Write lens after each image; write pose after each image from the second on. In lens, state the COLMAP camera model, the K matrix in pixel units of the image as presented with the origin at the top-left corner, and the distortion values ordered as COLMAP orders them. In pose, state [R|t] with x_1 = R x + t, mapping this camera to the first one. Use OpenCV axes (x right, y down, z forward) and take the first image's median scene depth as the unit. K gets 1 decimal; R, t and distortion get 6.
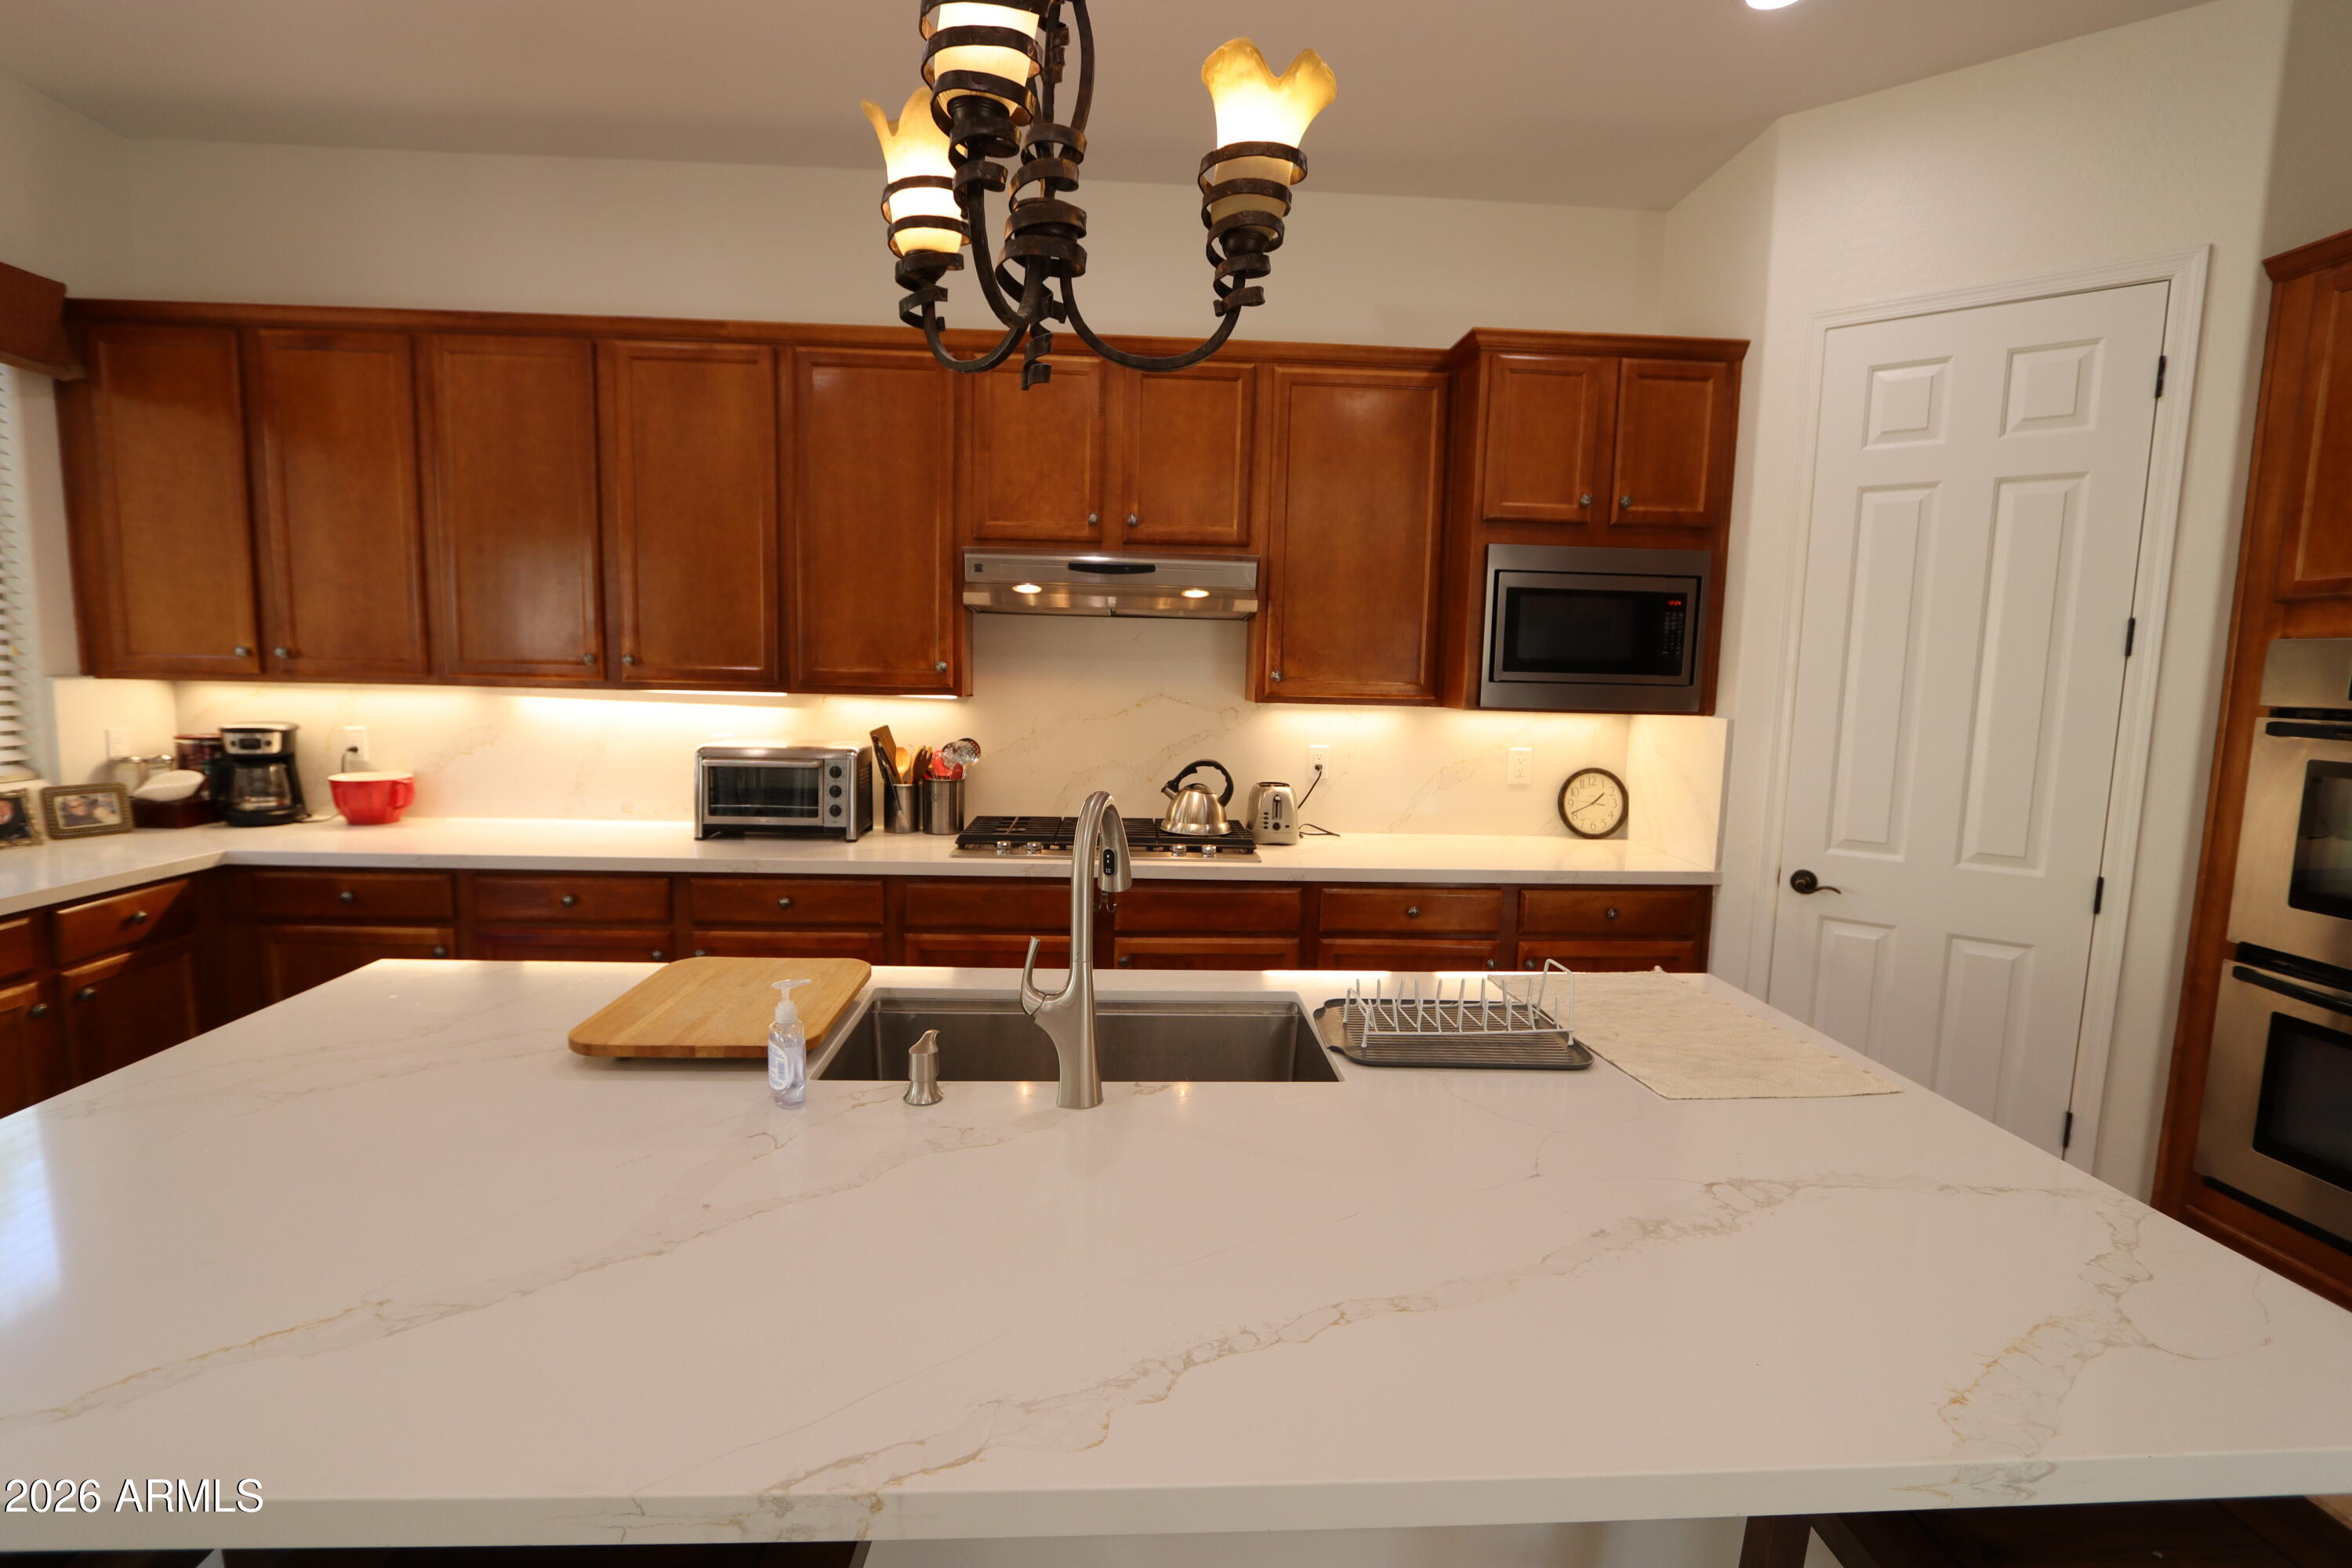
lens RADIAL K [[1086.1, 0, 1174.7], [0, 1086.1, 793.9], [0, 0, 1]] dist [-0.021396, 0.004327]
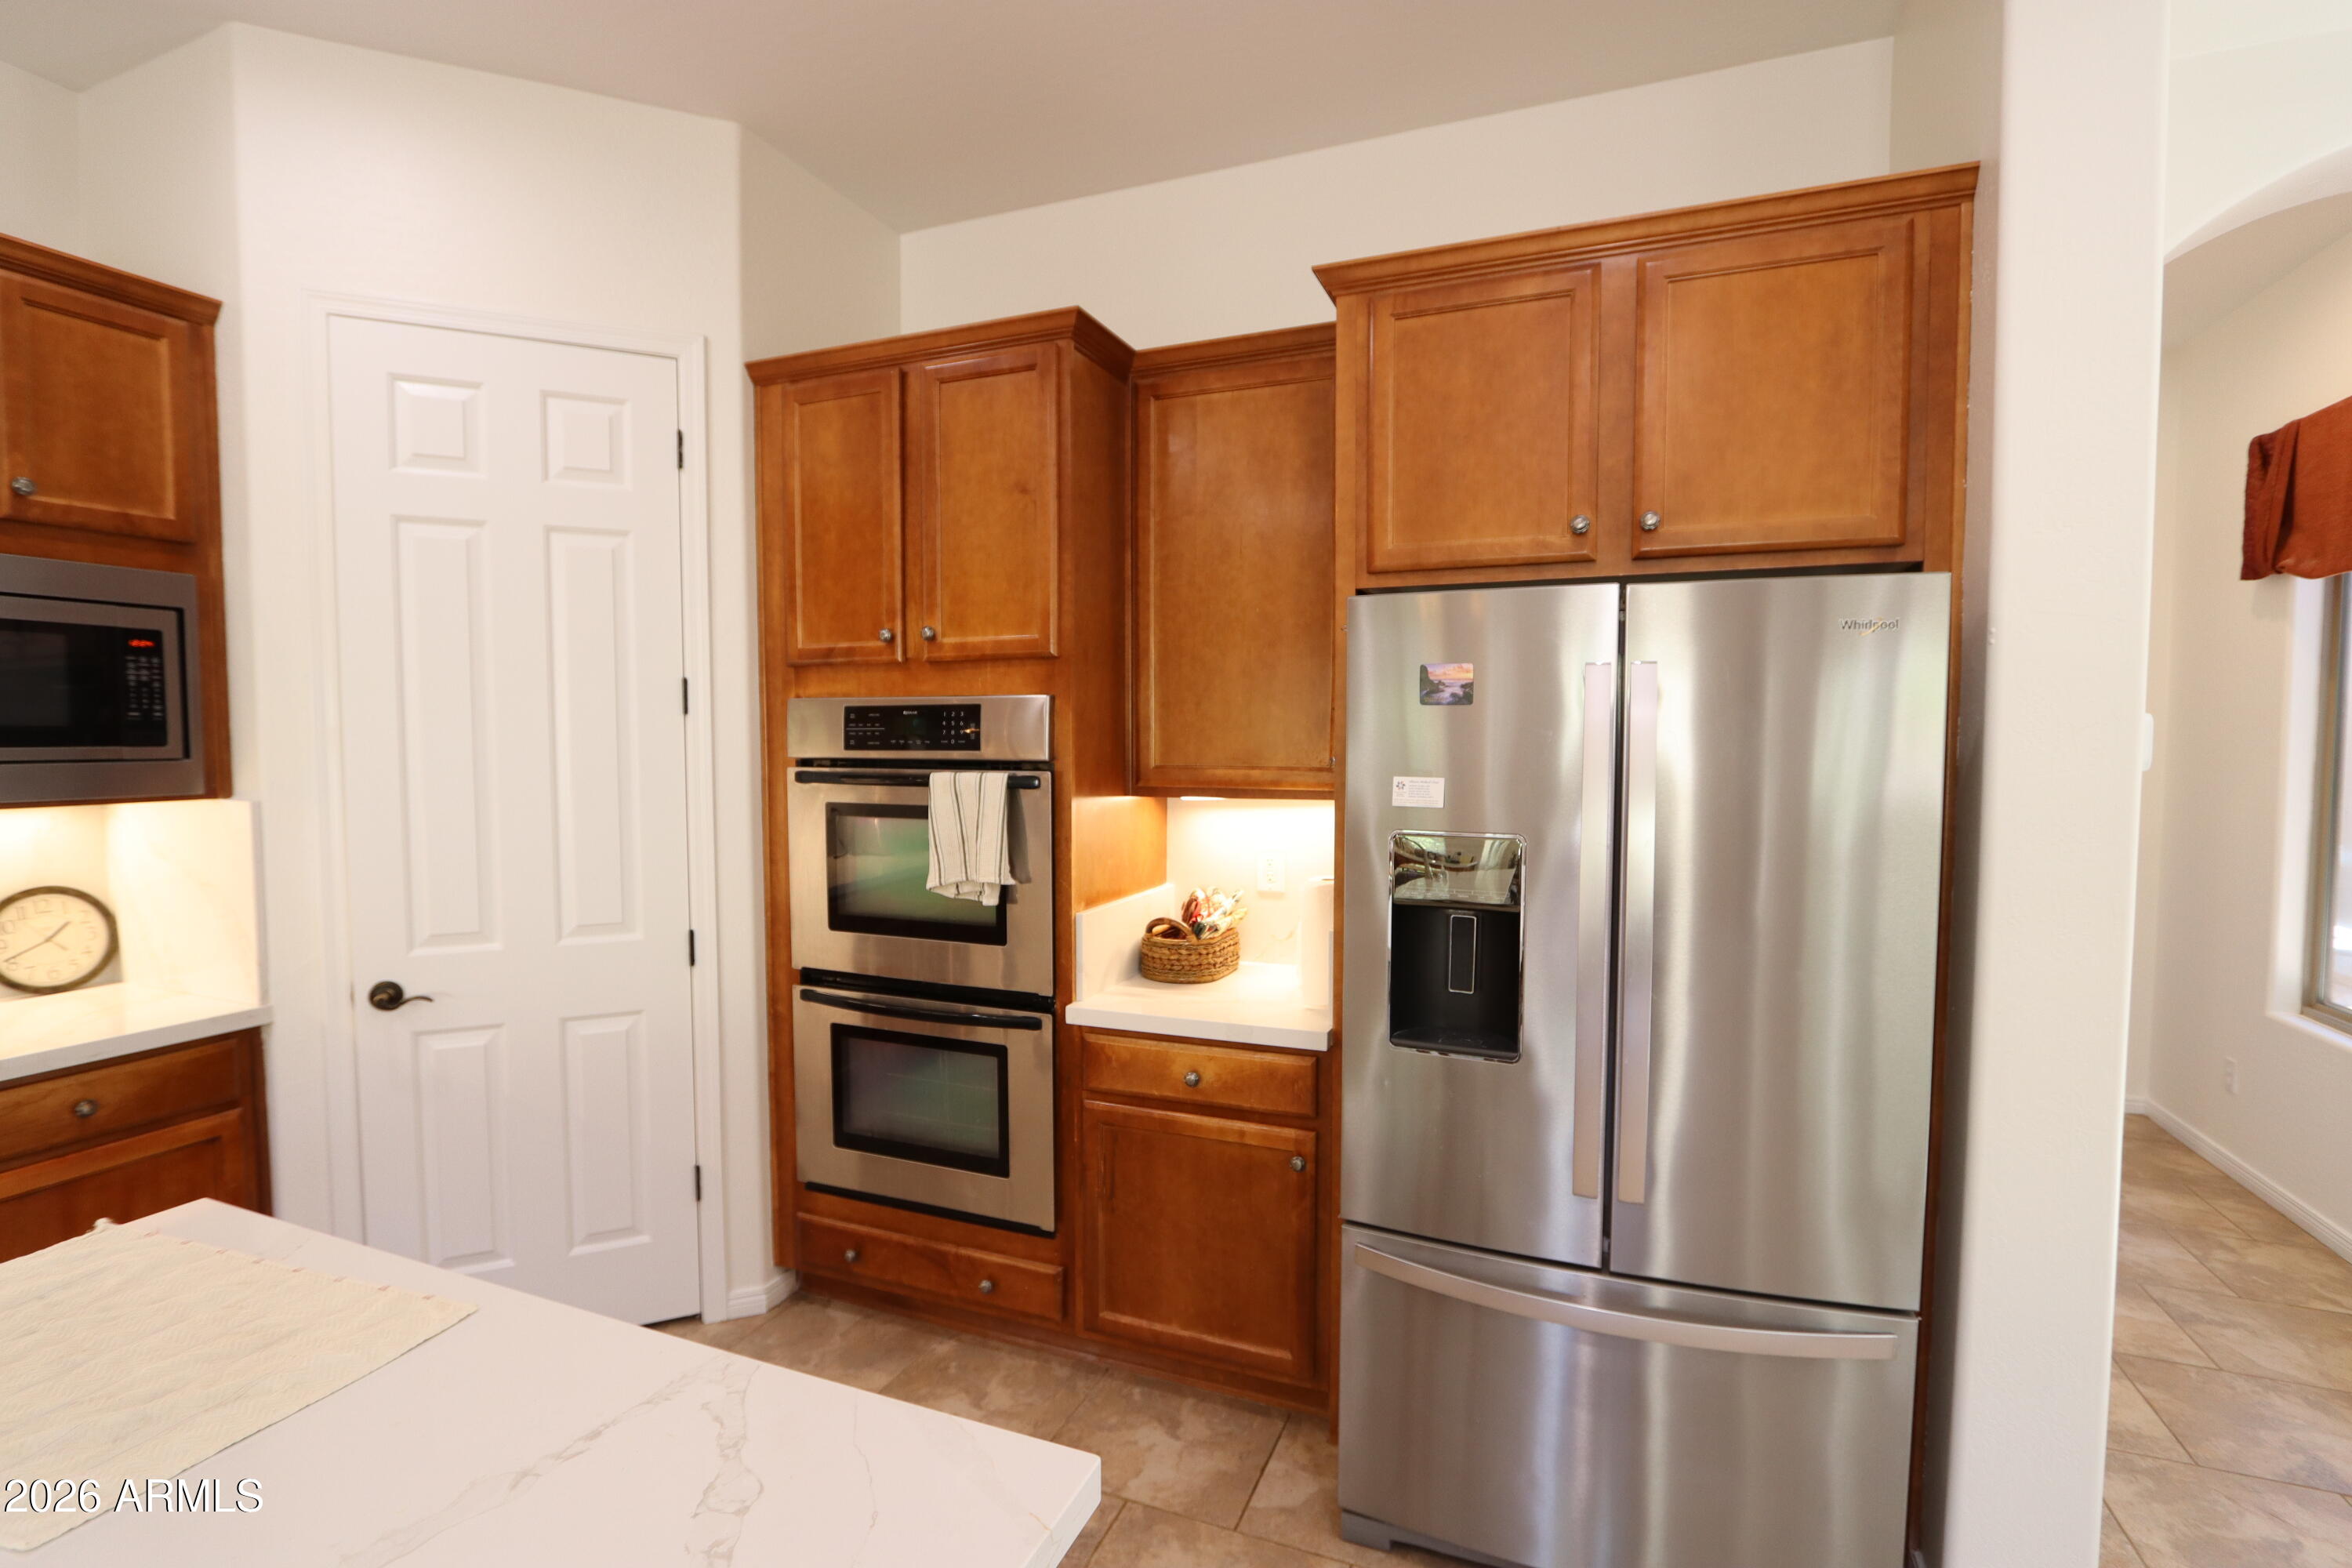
lens RADIAL K [[1086.1, 0, 1174.7], [0, 1086.1, 793.9], [0, 0, 1]] dist [-0.021396, 0.004327]
pose [[0.428796, -0.071161, 0.900594, 0.126306], [0.116244, 0.992952, 0.023112, -0.018503], [-0.895891, 0.094778, 0.434046, 0.112592]]
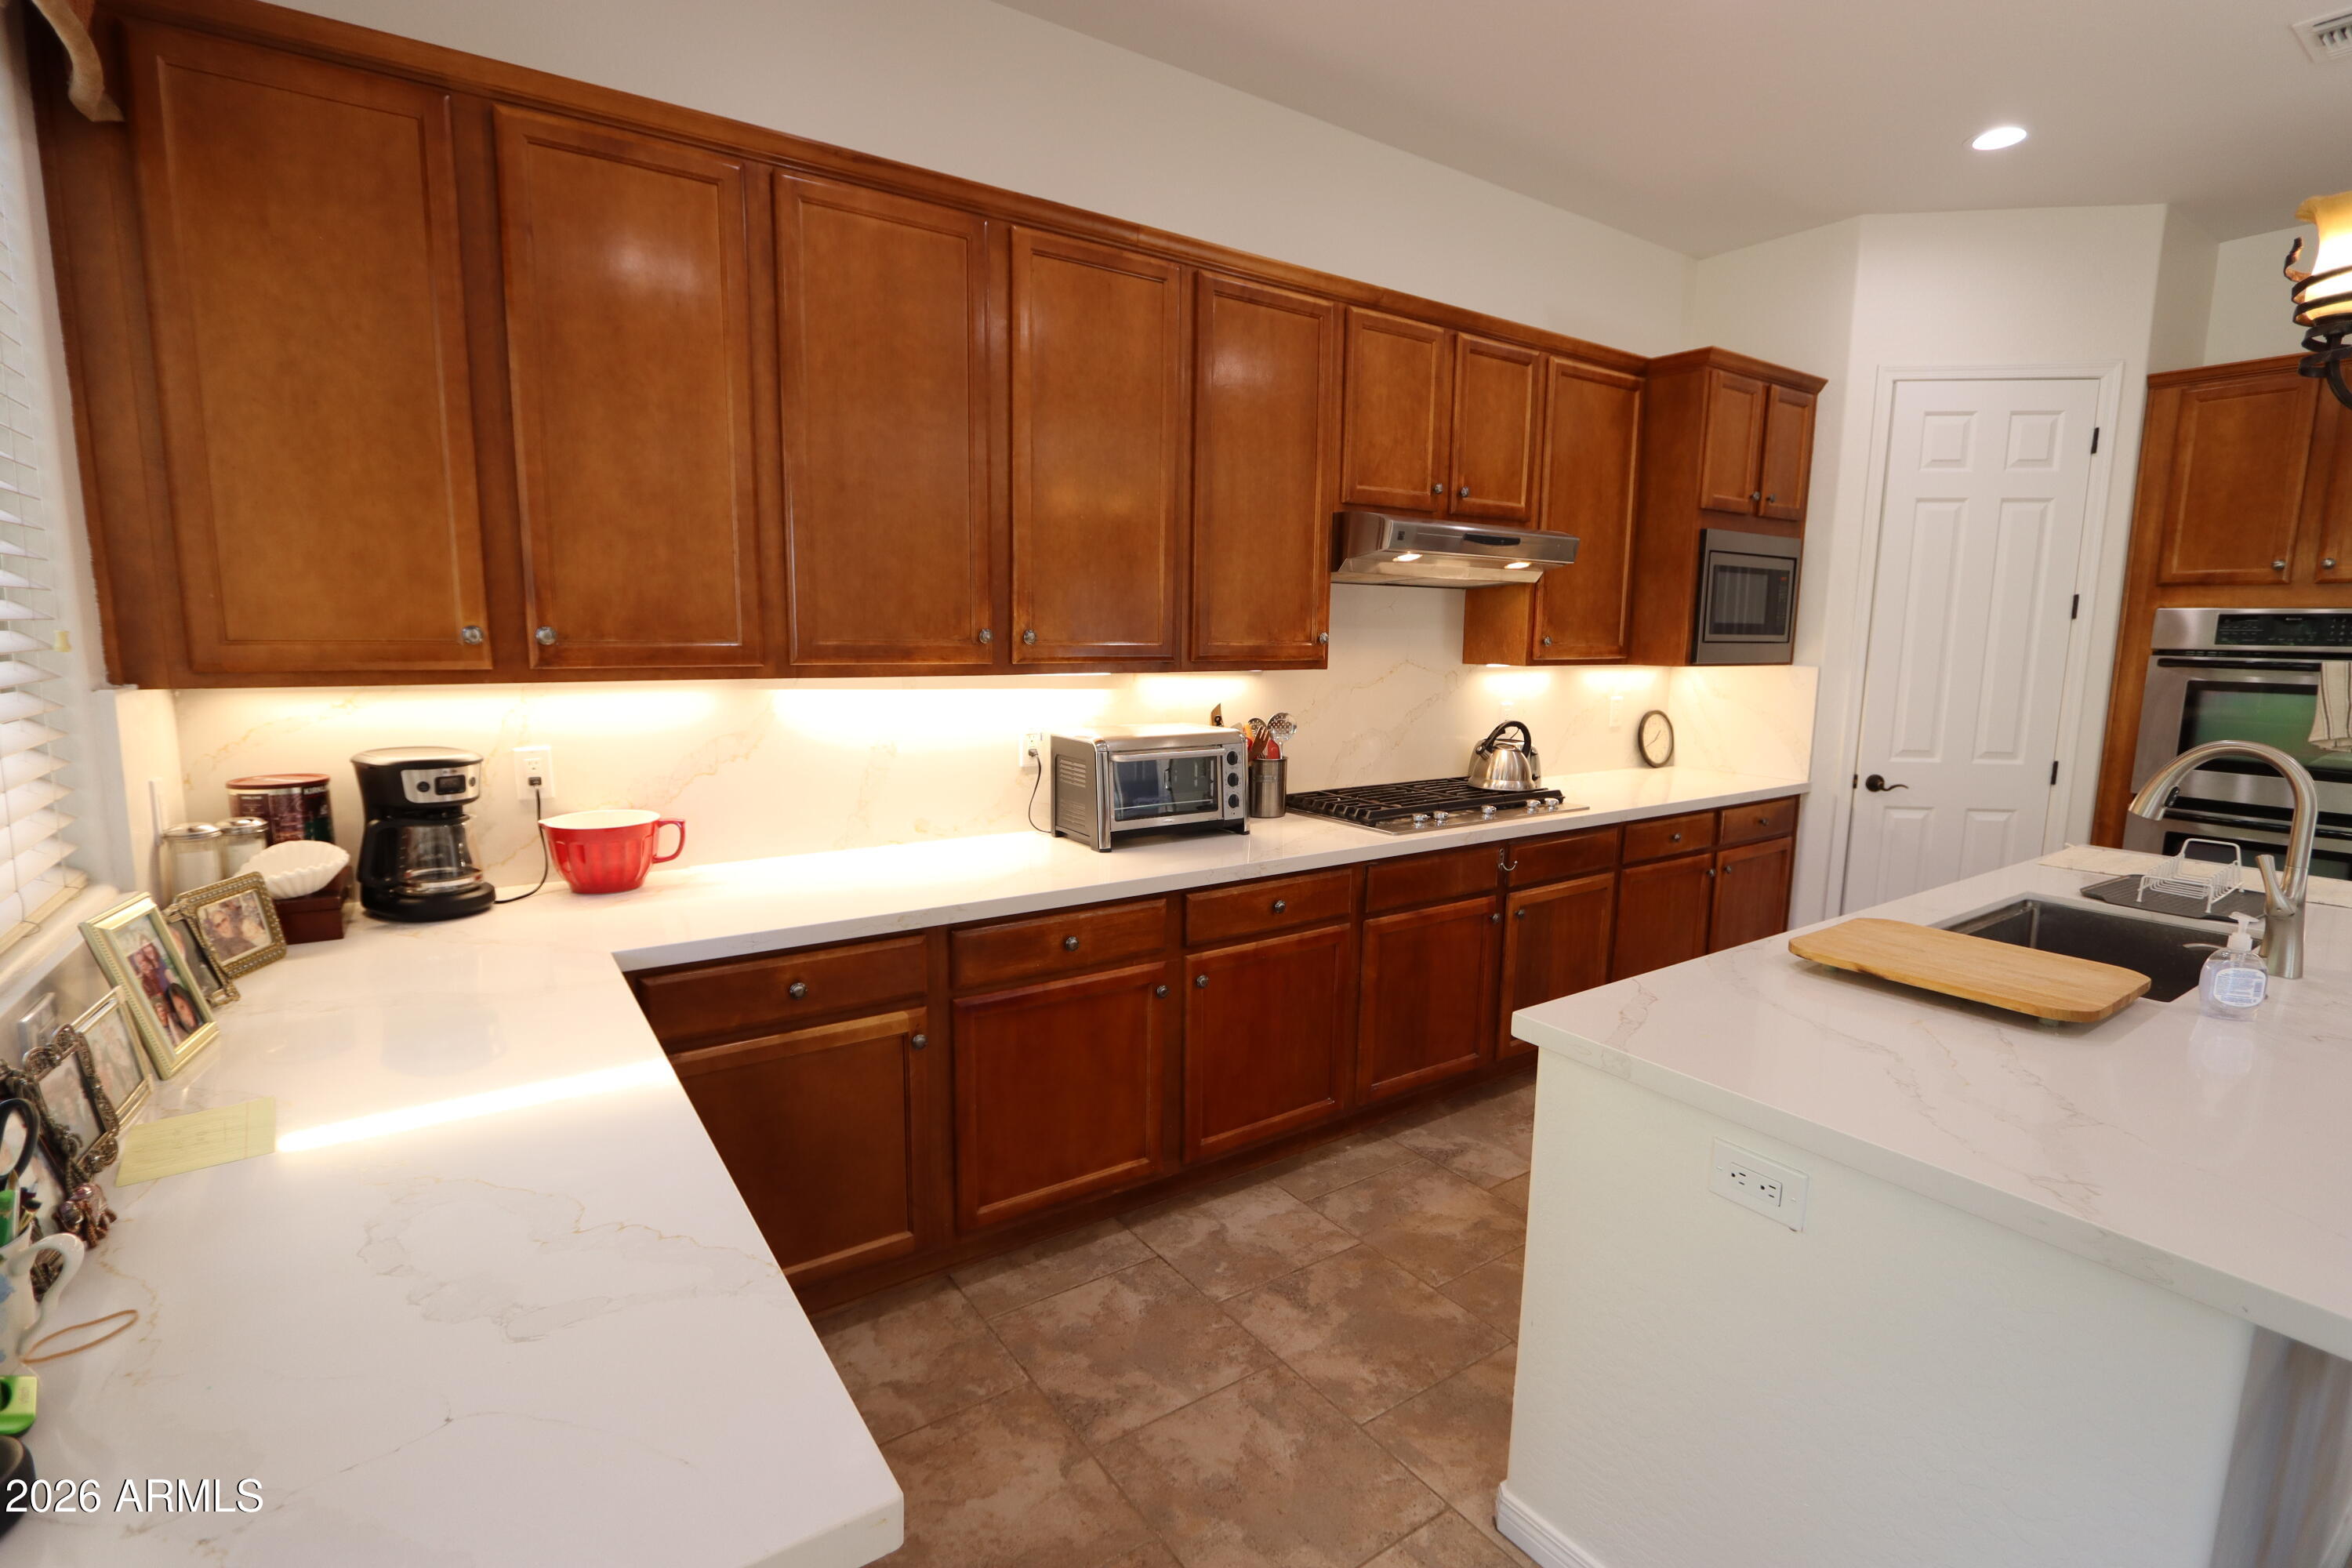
lens RADIAL K [[1086.1, 0, 1174.7], [0, 1086.1, 793.9], [0, 0, 1]] dist [-0.021396, 0.004327]
pose [[0.854328, -0.092868, 0.511370, -0.907971], [0.071923, 0.995565, 0.060641, -0.054052], [-0.514734, -0.015027, 0.857218, 0.281677]]
